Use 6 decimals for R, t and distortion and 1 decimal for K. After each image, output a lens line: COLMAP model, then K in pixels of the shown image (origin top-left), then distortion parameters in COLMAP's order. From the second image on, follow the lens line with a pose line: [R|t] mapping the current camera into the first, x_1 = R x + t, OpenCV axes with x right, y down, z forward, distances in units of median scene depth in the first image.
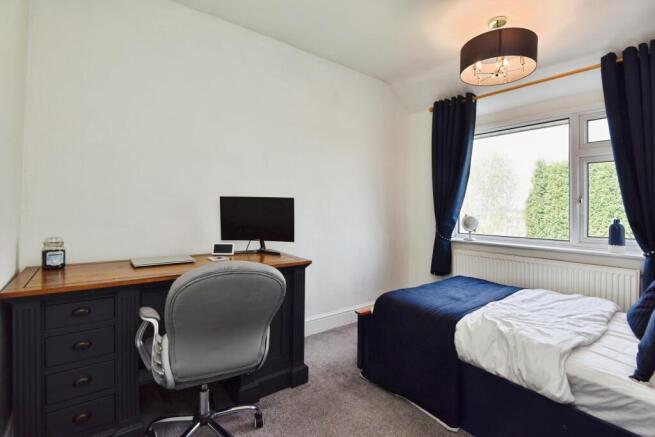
lens RADIAL K [[302.8, 0, 324.5], [0, 302.8, 216.0], [0, 0, 1]] dist [-0.004346, -0.008189]
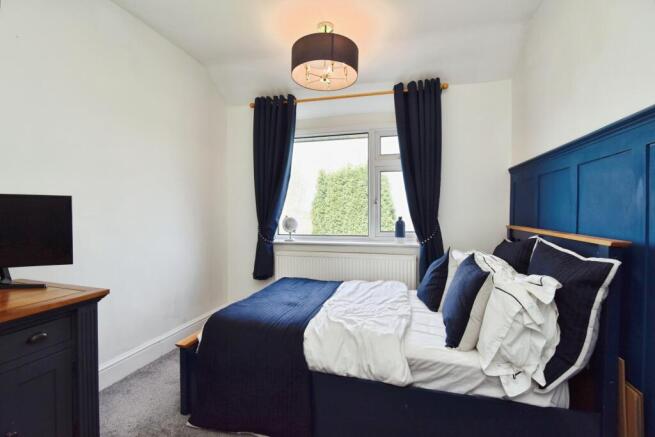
lens RADIAL K [[302.8, 0, 324.5], [0, 302.8, 216.0], [0, 0, 1]] dist [-0.004346, -0.008189]
pose [[0.801698, -0.022807, 0.597294, -0.049968], [0.027657, 0.999617, 0.001048, -0.003071], [-0.597089, 0.015679, 0.802022, 0.158207]]
